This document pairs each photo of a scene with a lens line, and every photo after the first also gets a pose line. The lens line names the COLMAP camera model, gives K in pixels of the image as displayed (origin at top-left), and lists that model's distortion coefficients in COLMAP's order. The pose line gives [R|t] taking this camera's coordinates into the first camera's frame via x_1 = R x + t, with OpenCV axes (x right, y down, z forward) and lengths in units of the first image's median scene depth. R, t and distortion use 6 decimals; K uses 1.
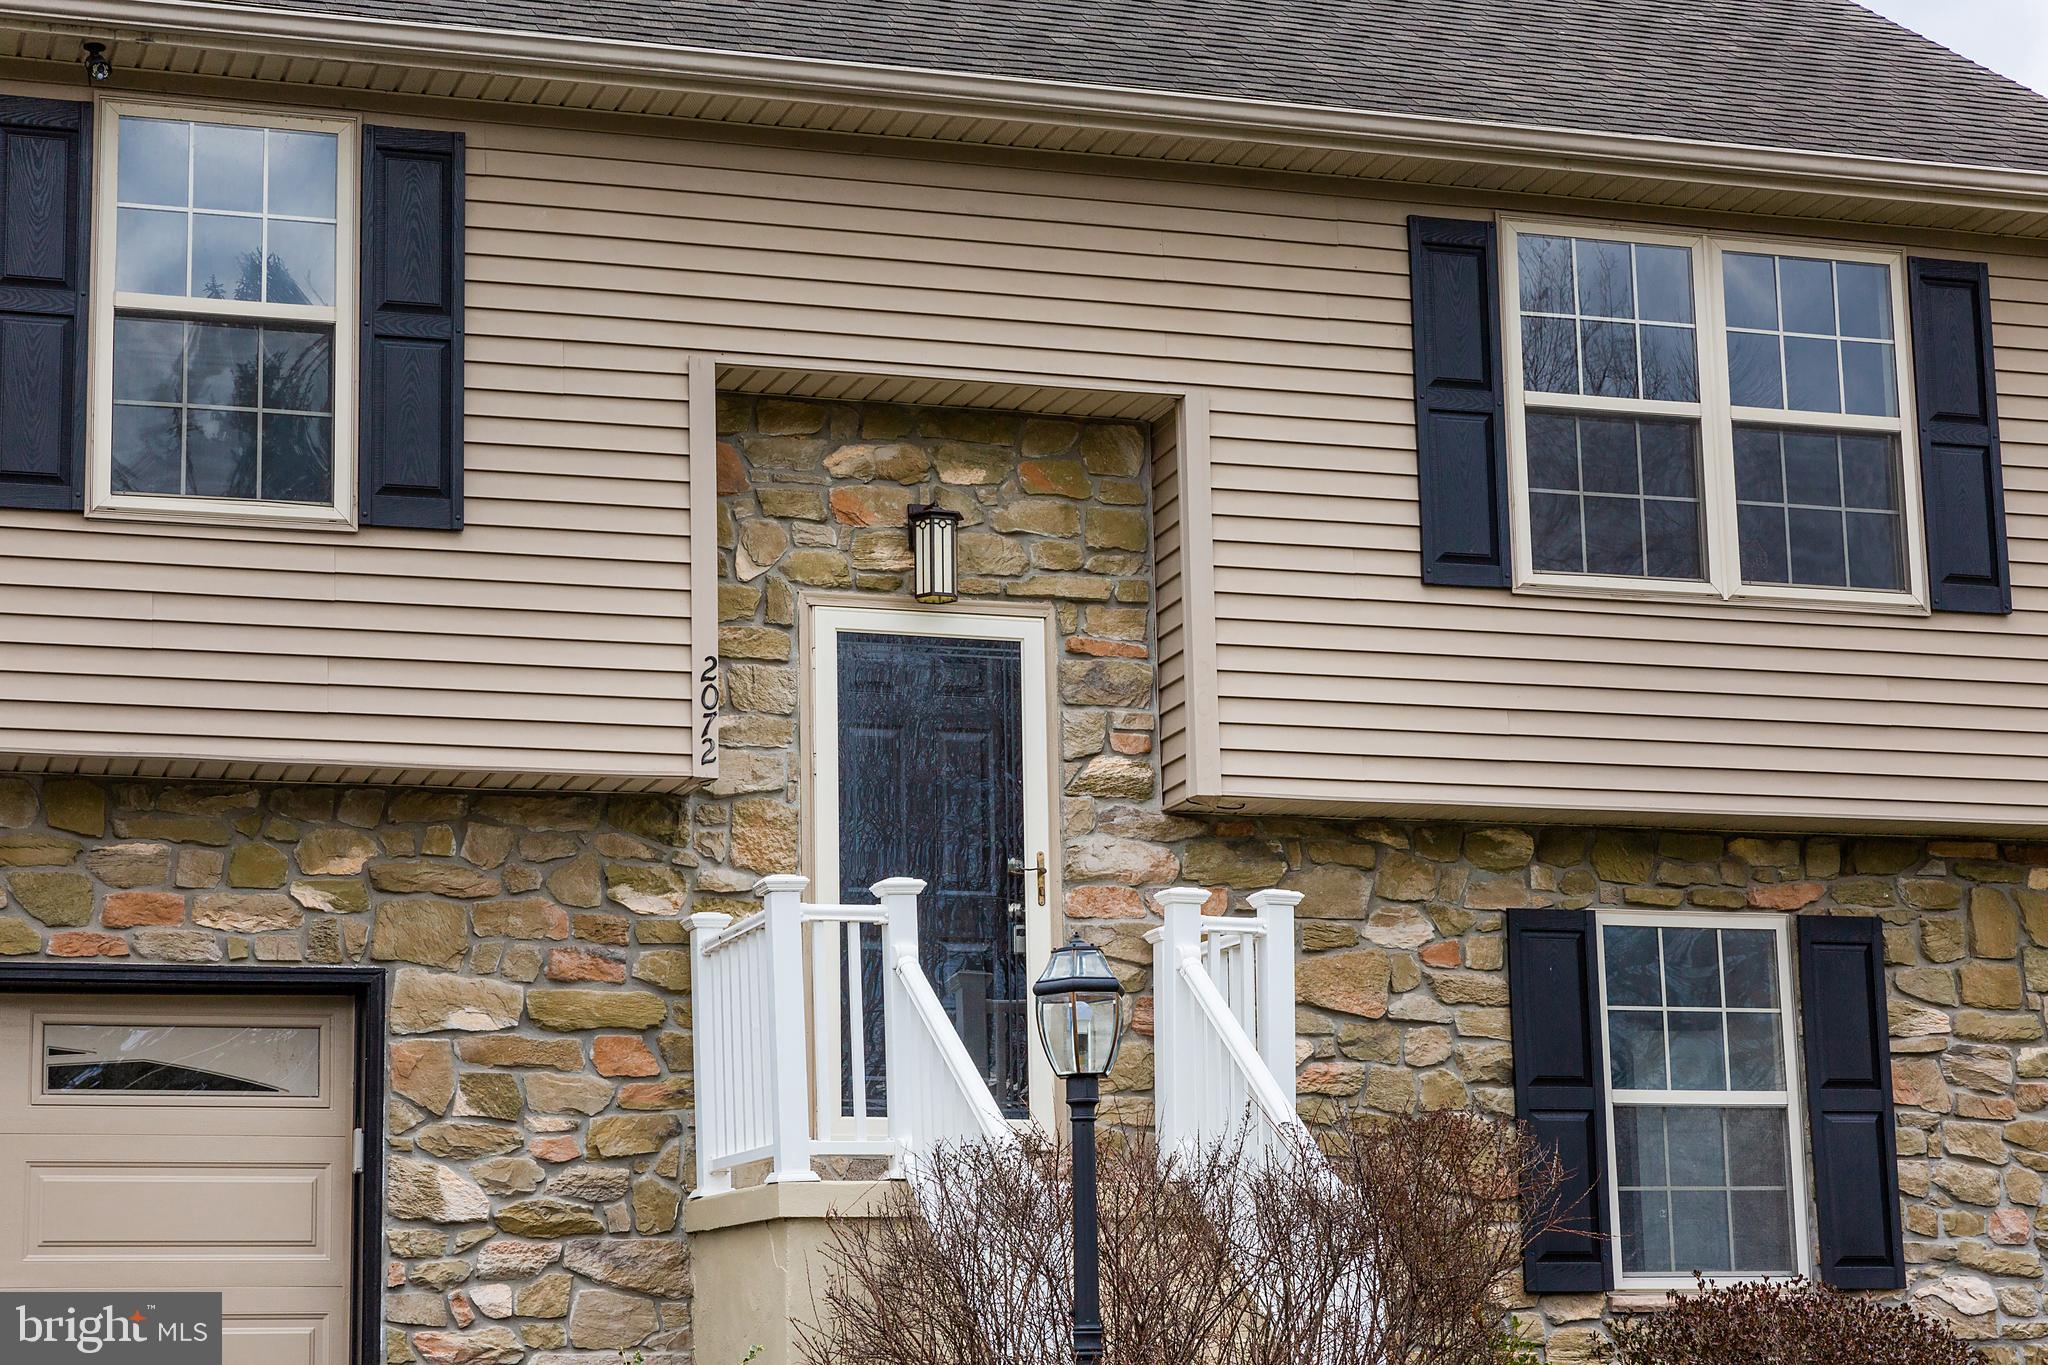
lens RADIAL K [[4070.8, 0, 1018.4], [0, 4070.8, 675.7], [0, 0, 1]] dist [-0.001818, 0.221950]
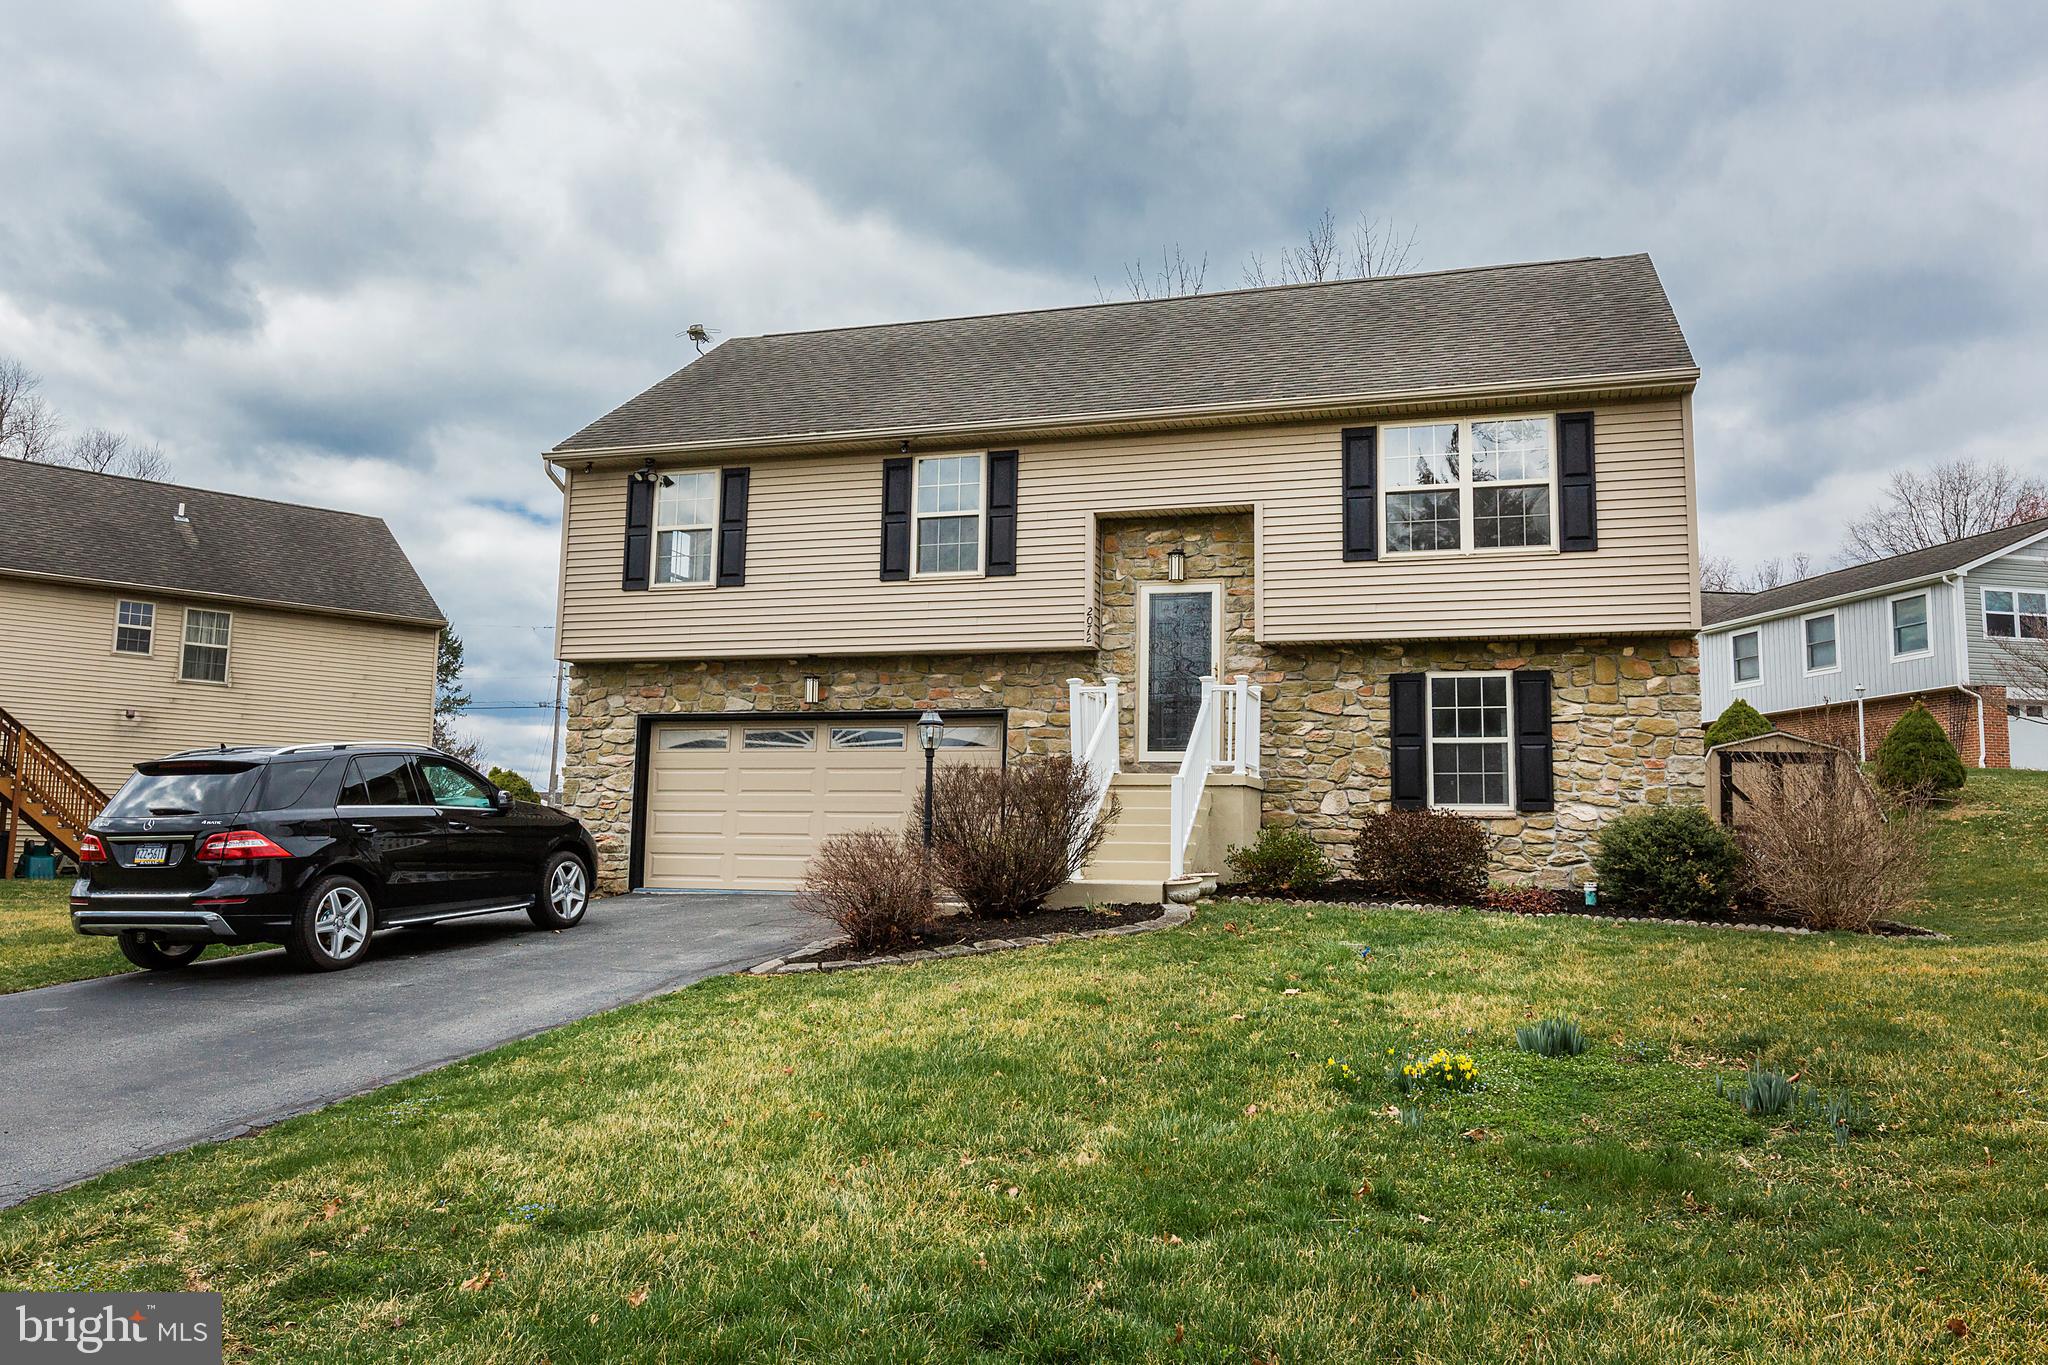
lens RADIAL K [[1552.2, 0, 1029.8], [0, 1552.2, 672.8], [0, 0, 1]] dist [0.004185, -0.000467]
pose [[0.810707, -0.038792, -0.584166, 0.554877], [0.080445, 0.995719, 0.045521, -0.012049], [0.579899, -0.083897, 0.810357, -0.004122]]
